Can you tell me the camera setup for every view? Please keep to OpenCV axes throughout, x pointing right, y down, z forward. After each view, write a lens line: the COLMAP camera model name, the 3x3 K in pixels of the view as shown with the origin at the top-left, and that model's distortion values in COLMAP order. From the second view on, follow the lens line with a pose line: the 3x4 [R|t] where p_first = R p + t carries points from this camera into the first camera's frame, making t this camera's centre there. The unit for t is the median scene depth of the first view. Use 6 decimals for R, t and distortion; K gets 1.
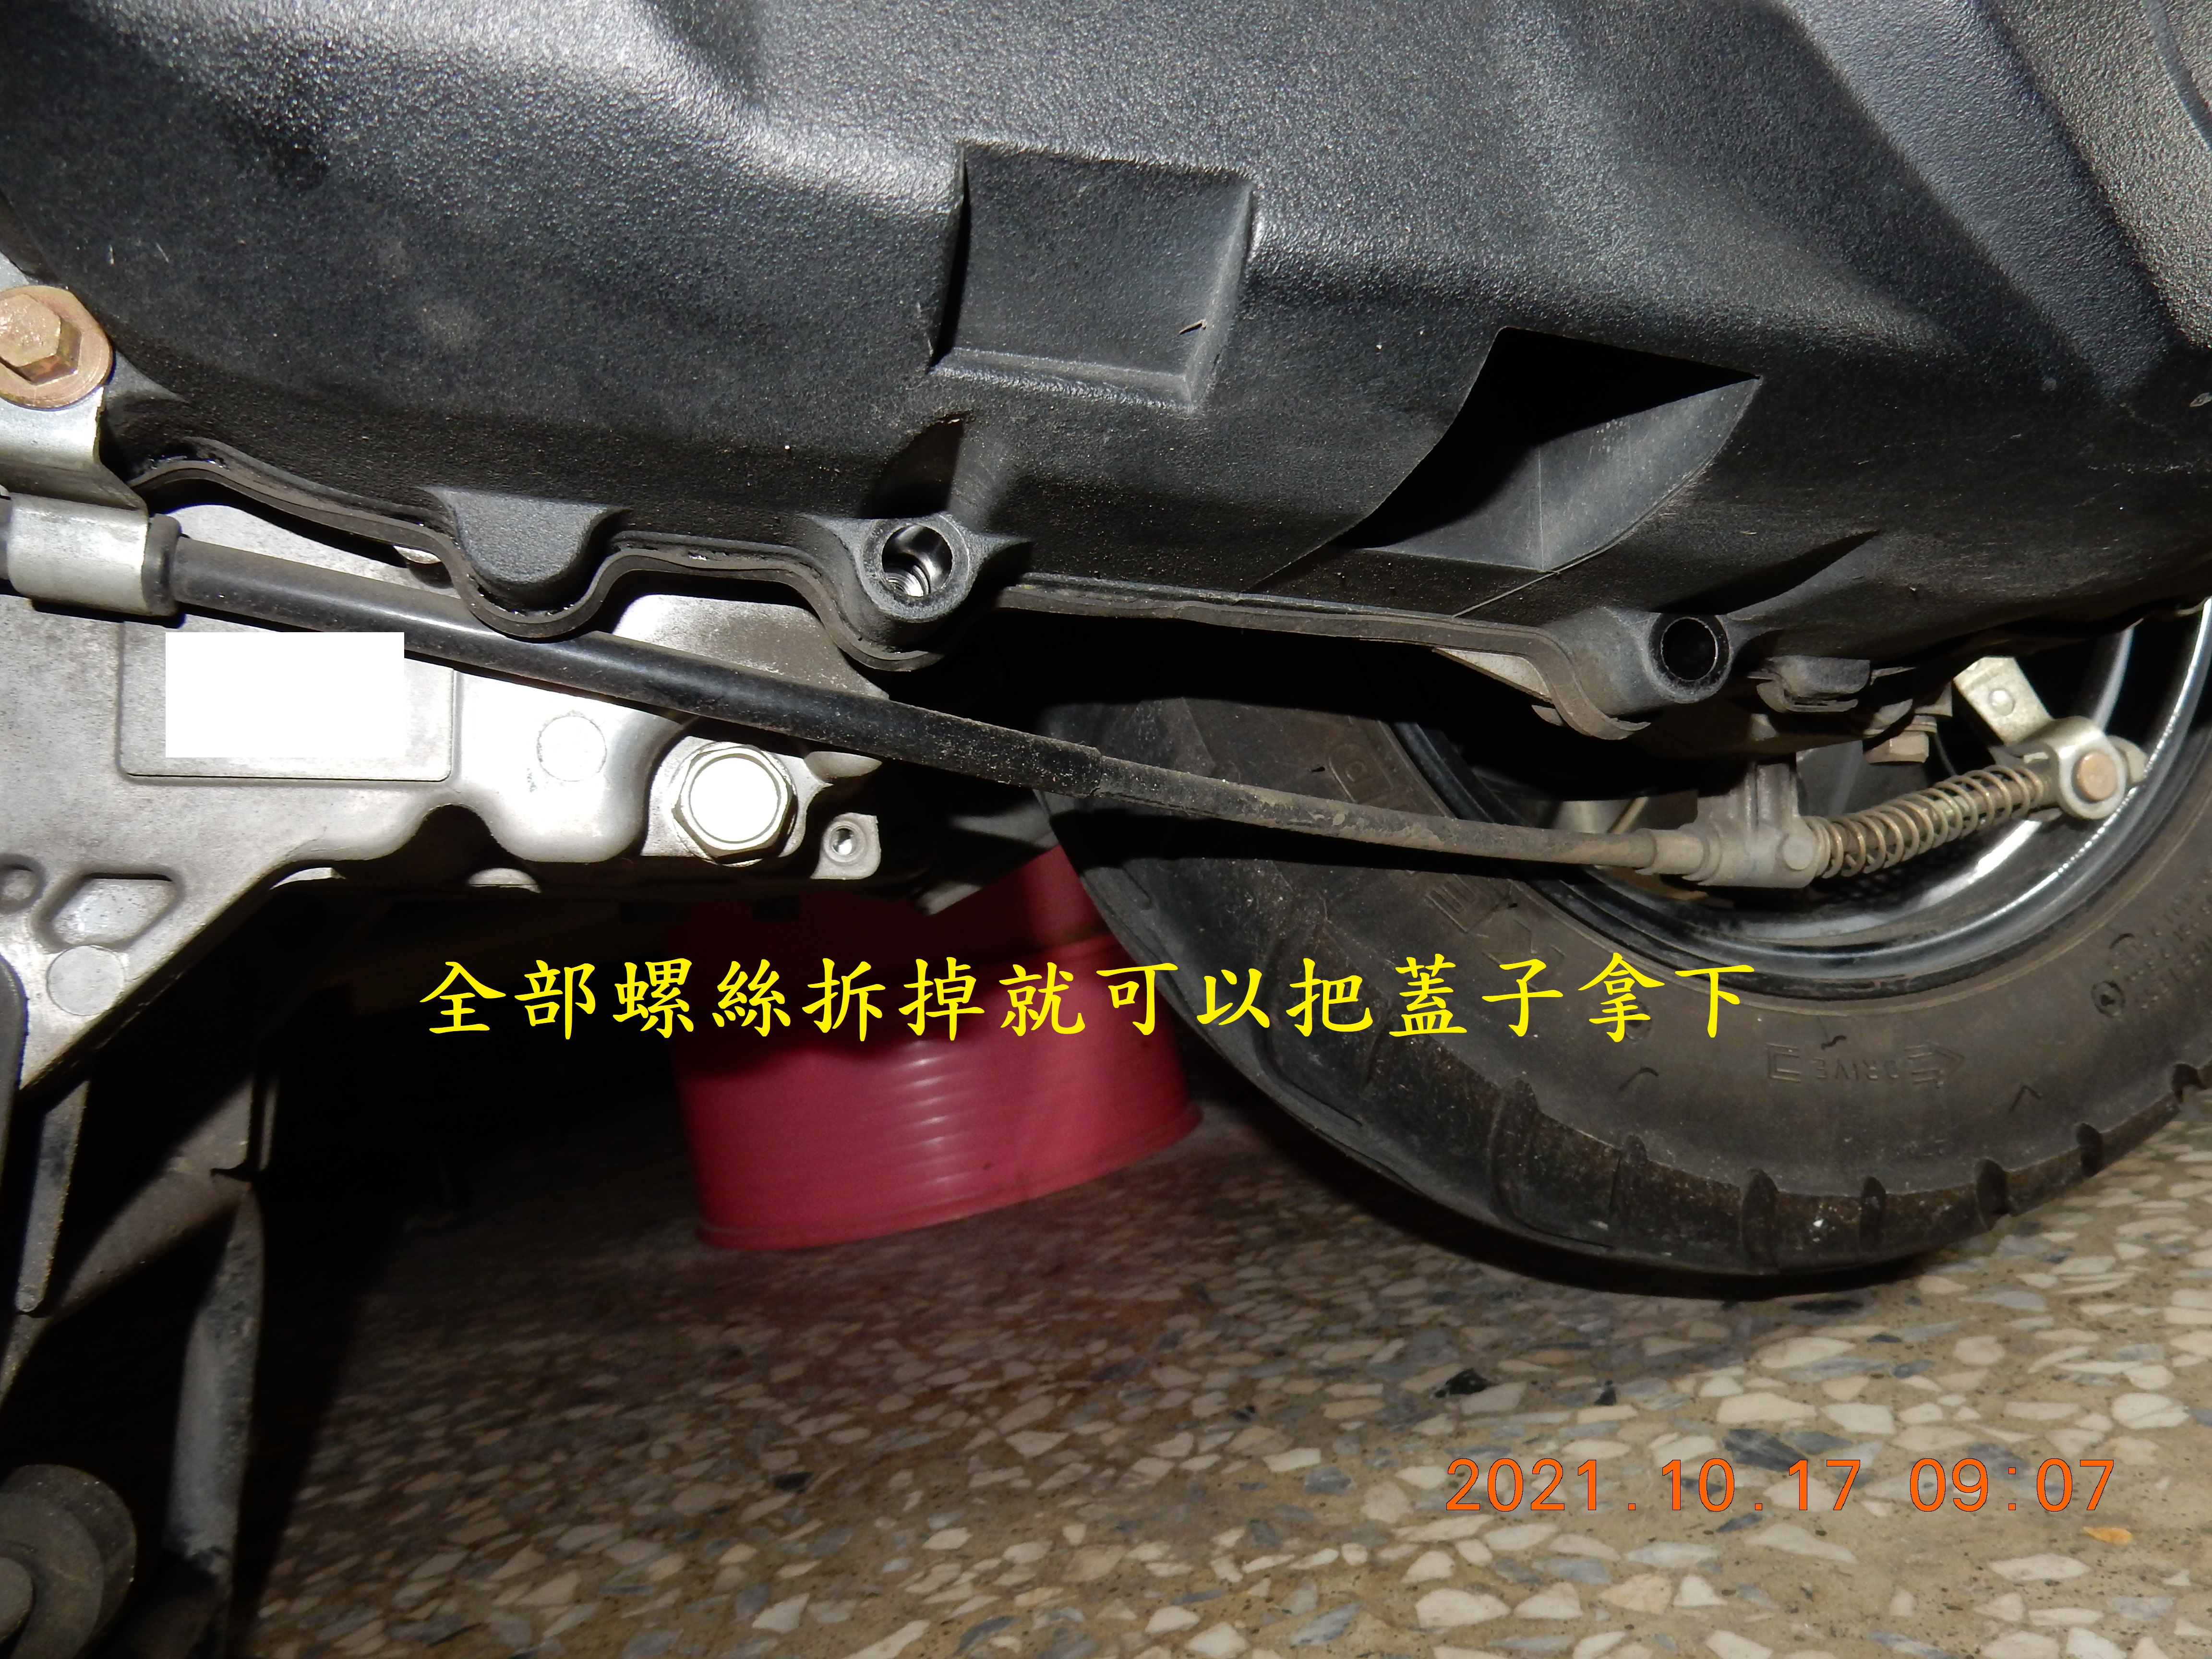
lens RADIAL K [[1624.6, 0, 1108.3], [0, 1624.6, 841.6], [0, 0, 1]] dist [0.011681, -0.004590]
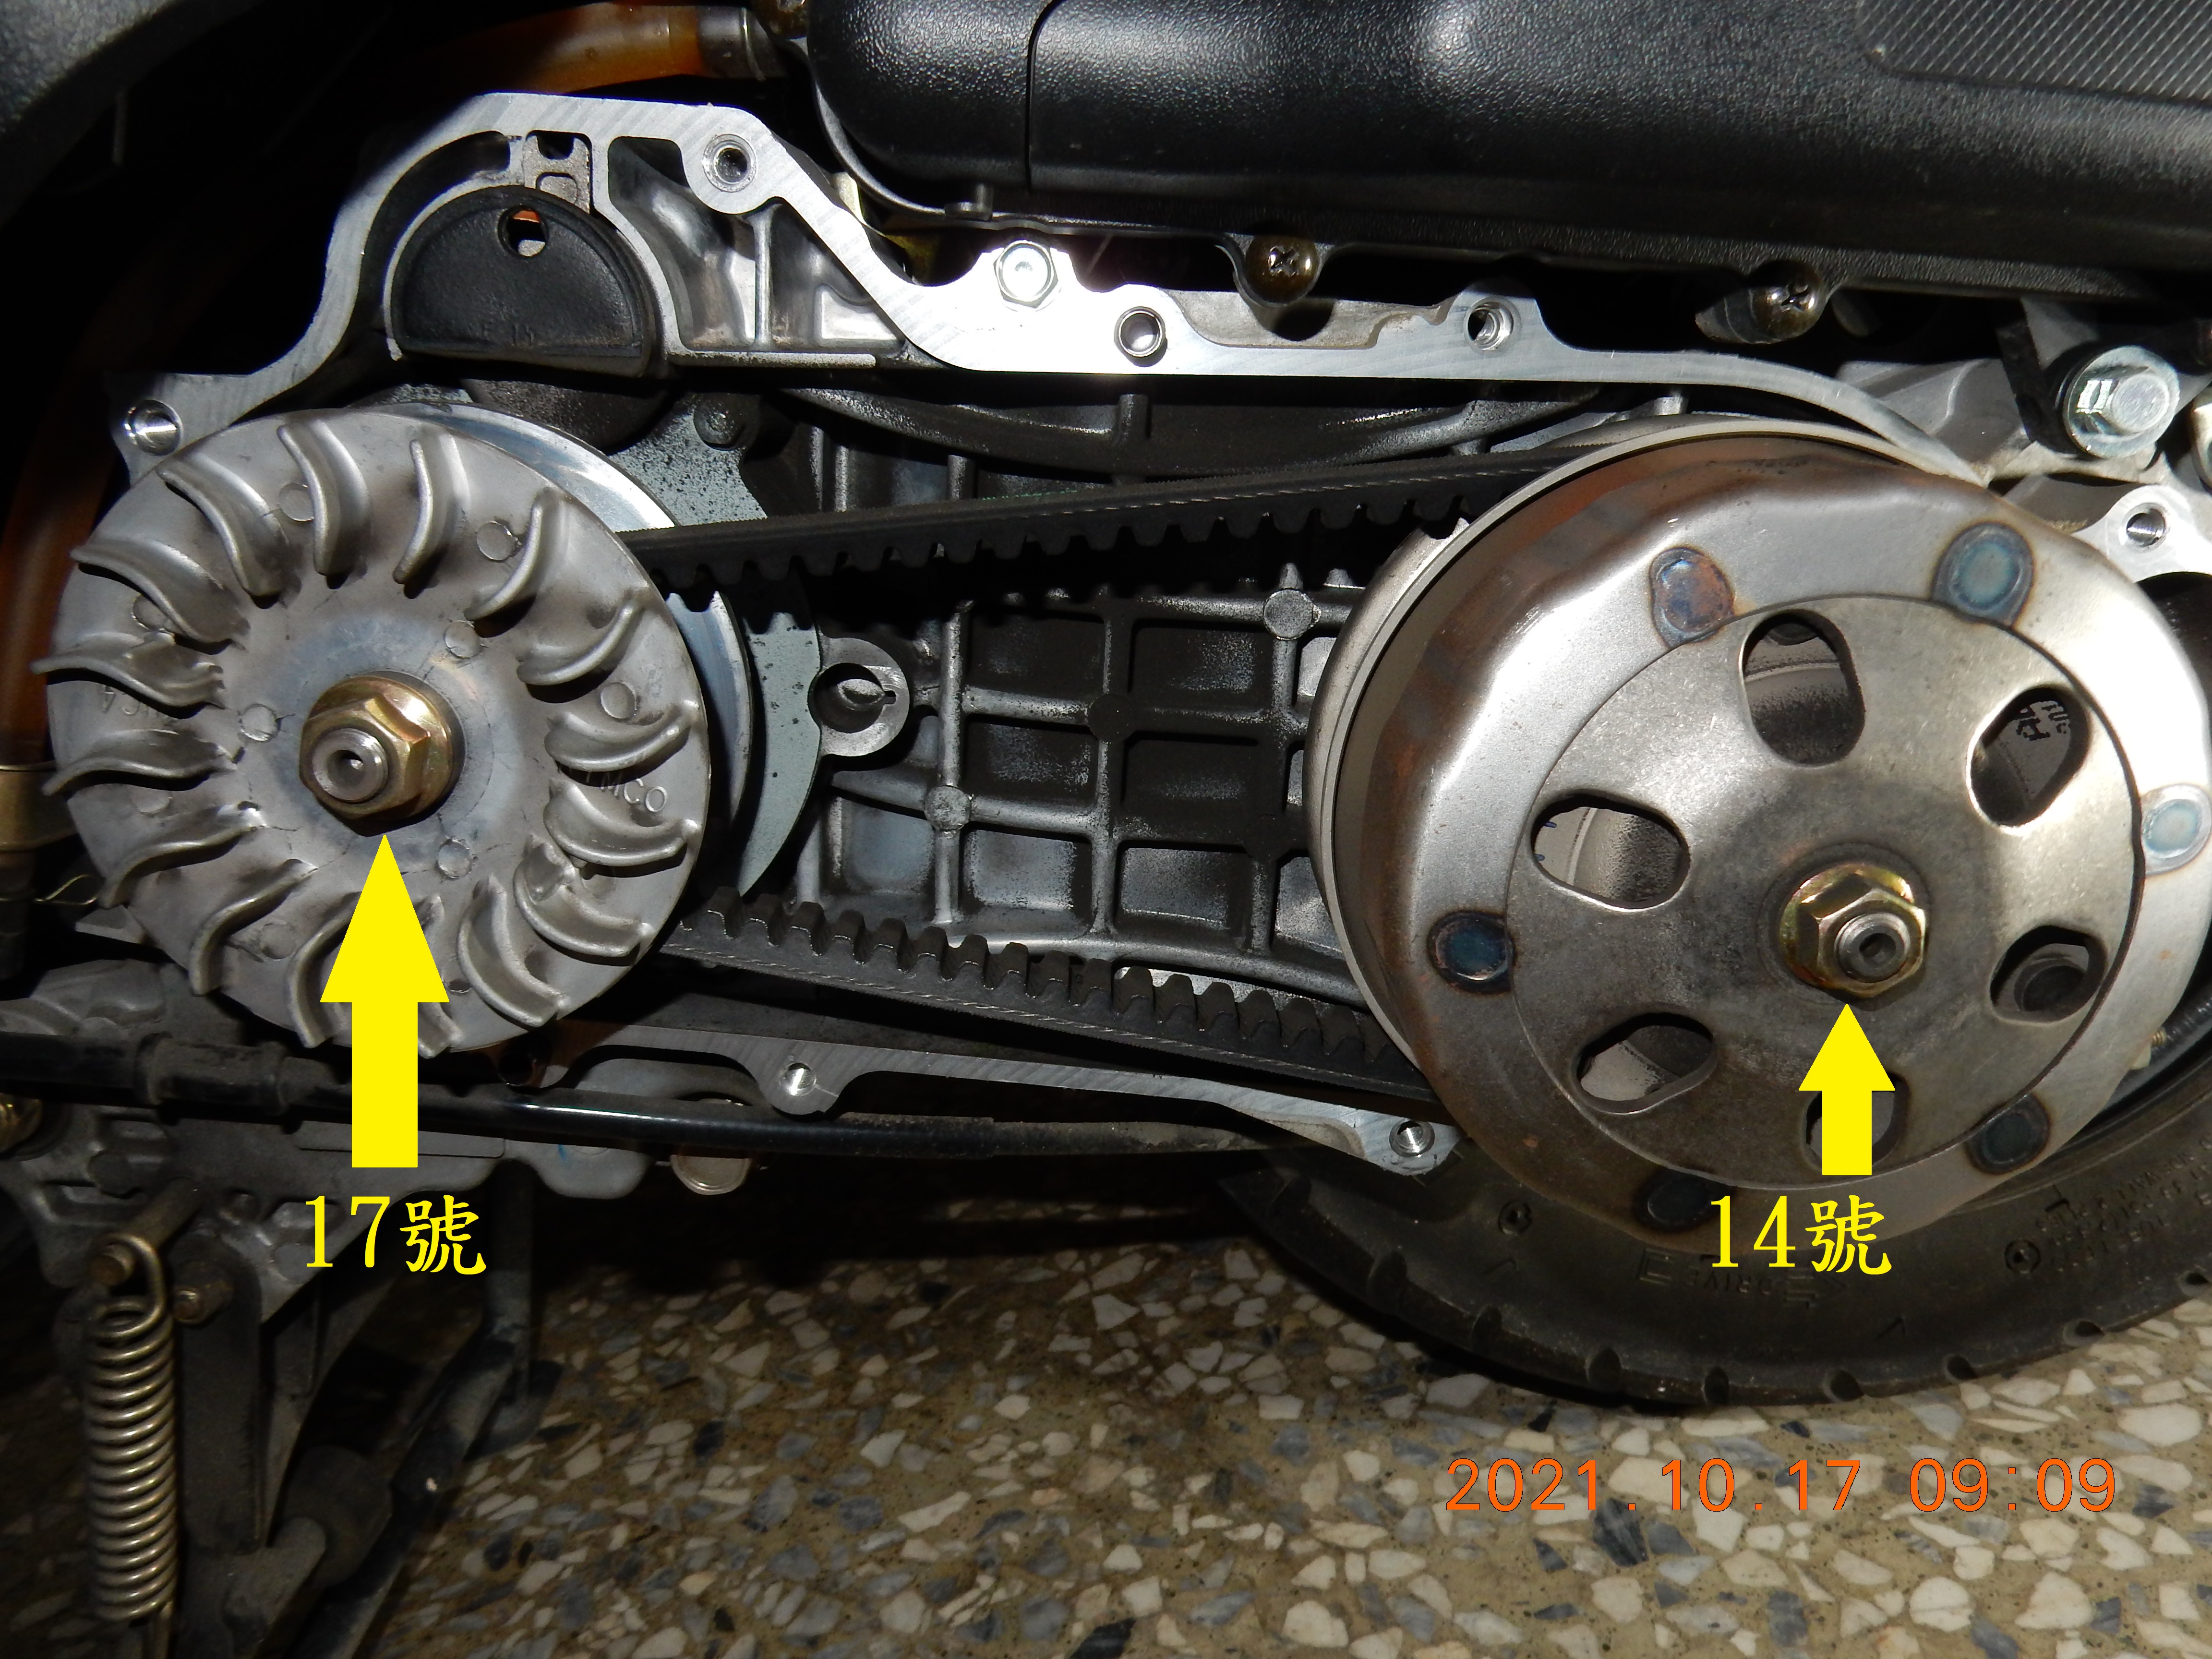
lens RADIAL K [[1625.3, 0, 1117.1], [0, 1625.3, 874.0], [0, 0, 1]] dist [0.006319, -0.004870]
pose [[0.967428, 0.132237, -0.215862, 0.231906], [-0.045500, 0.929662, 0.365593, -0.504332], [0.249023, -0.343863, 0.905398, -0.024134]]
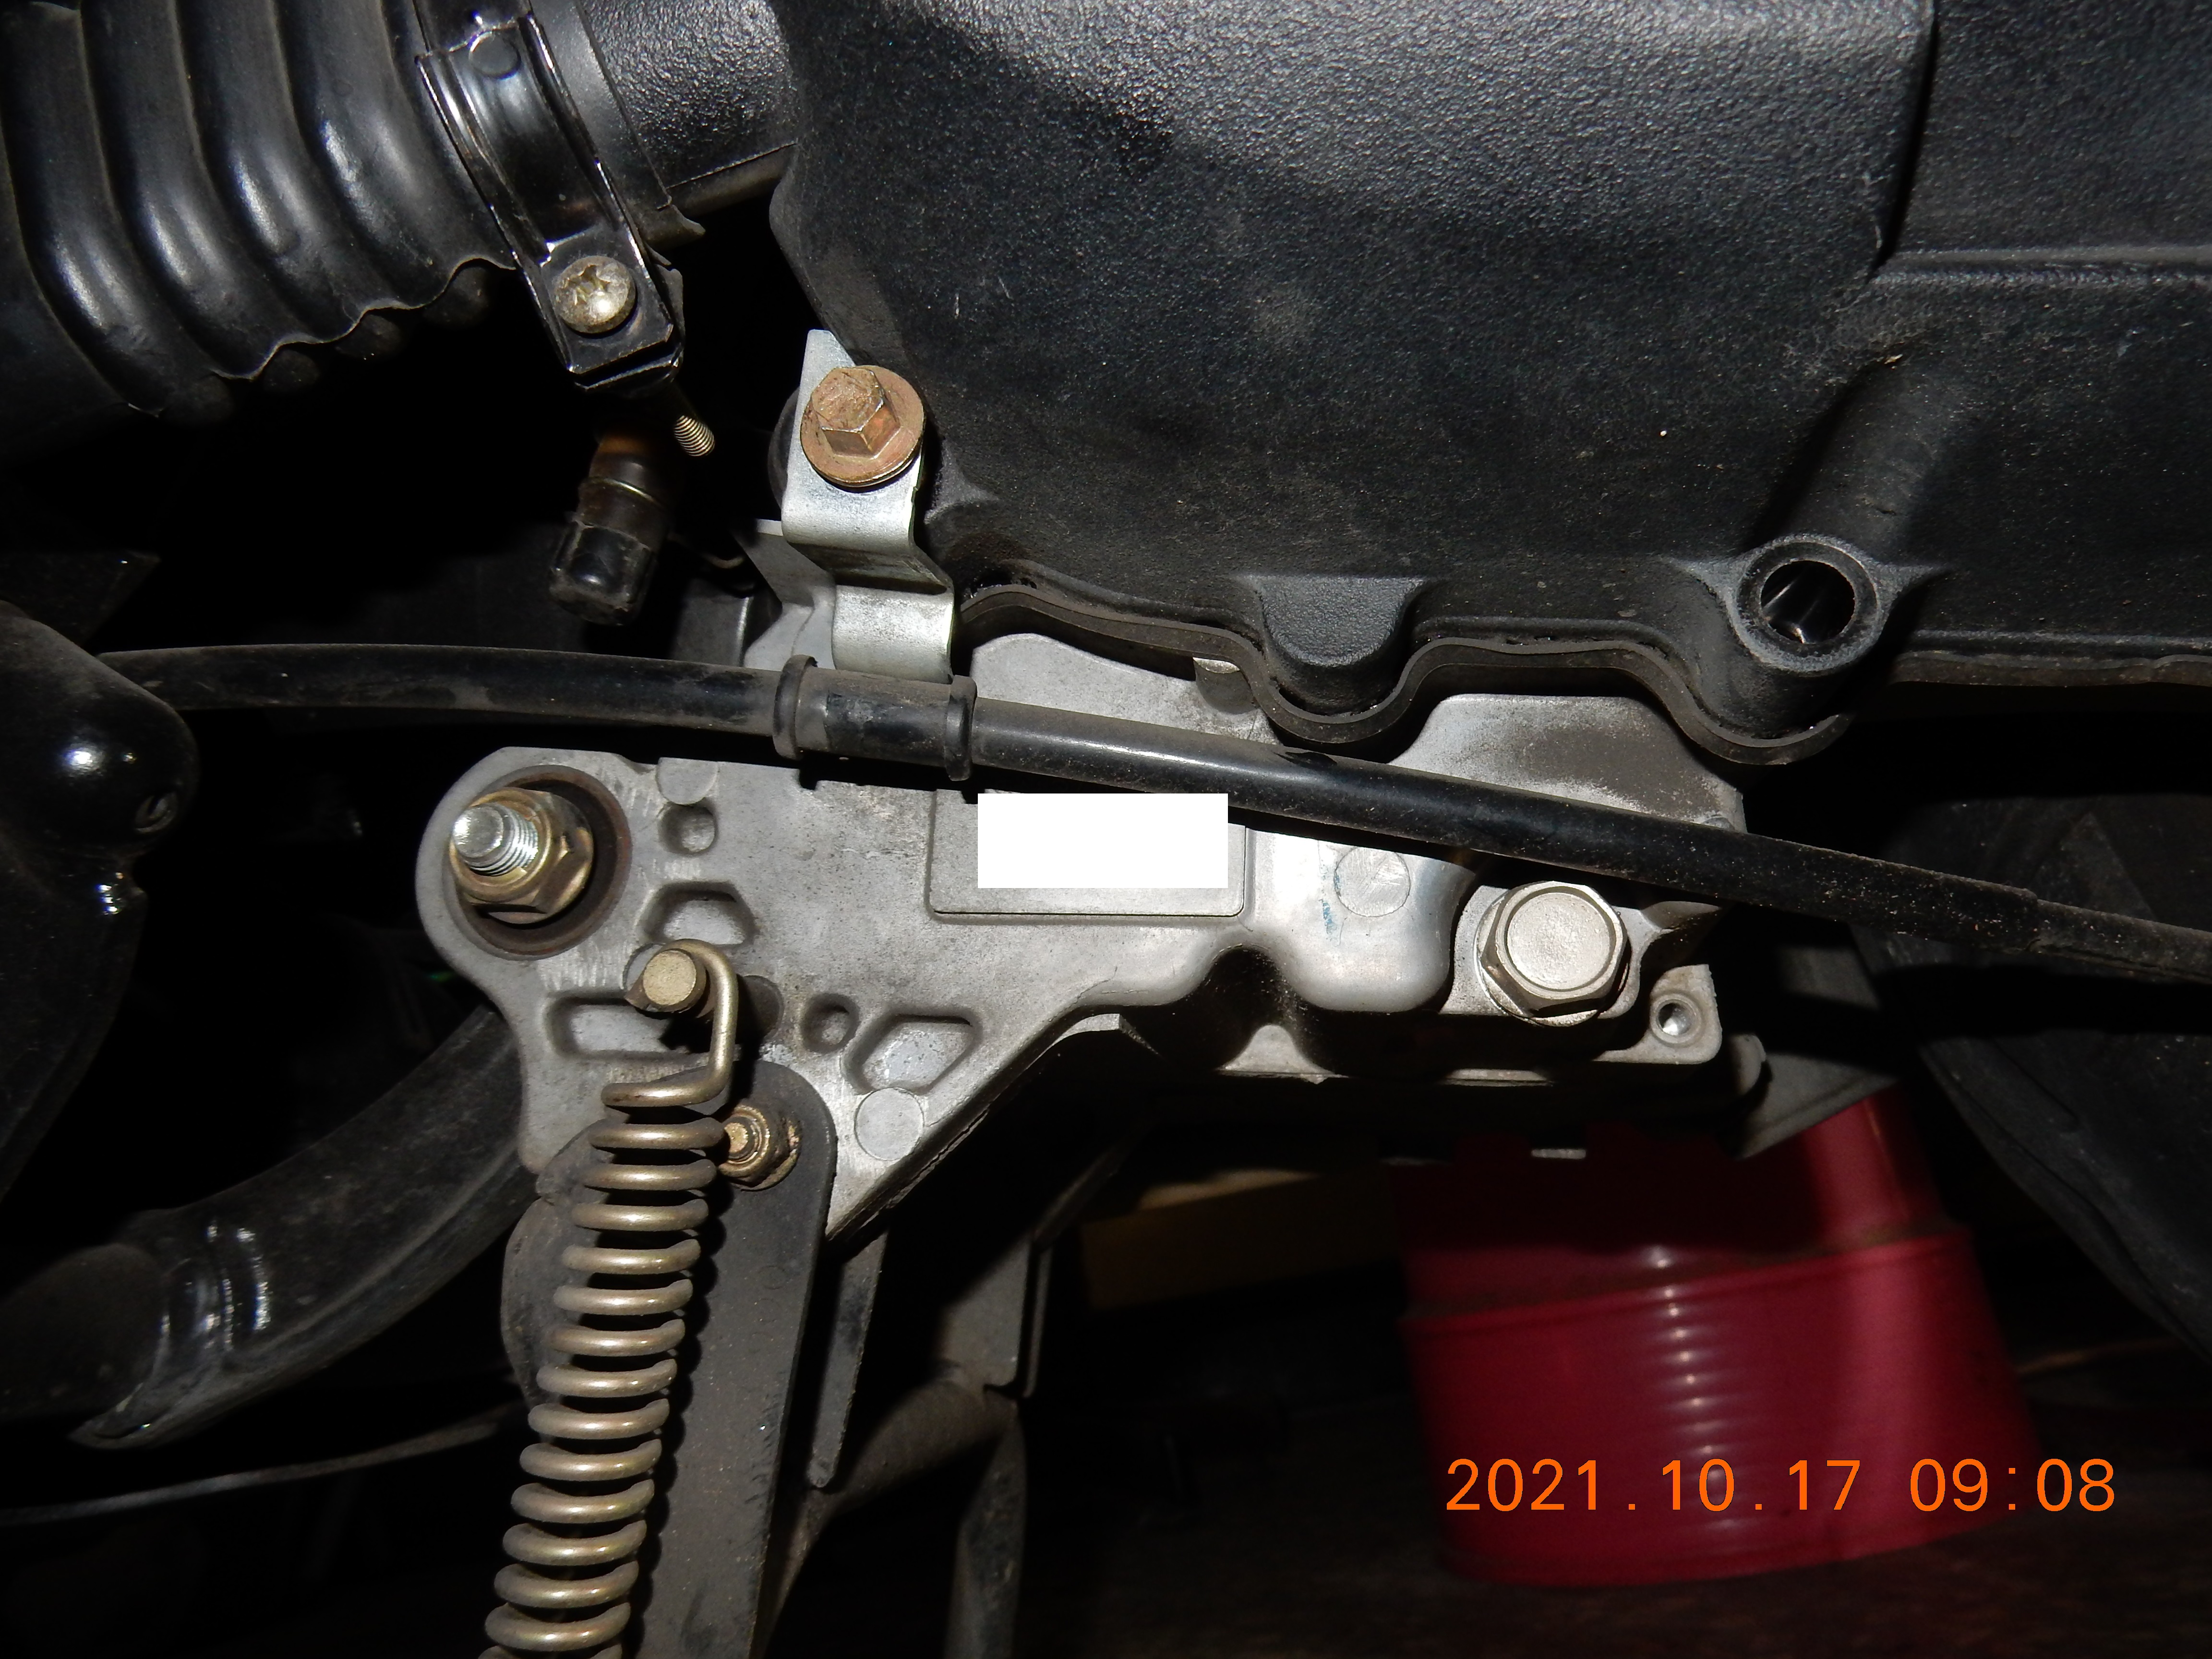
lens RADIAL K [[1651.0, 0, 1097.9], [0, 1651.0, 856.7], [0, 0, 1]] dist [0.001731, -0.005282]
pose [[0.910219, -0.051810, -0.410873, -0.064291], [-0.023699, 0.984001, -0.176581, 0.059852], [0.413448, 0.170465, 0.894429, 0.092348]]
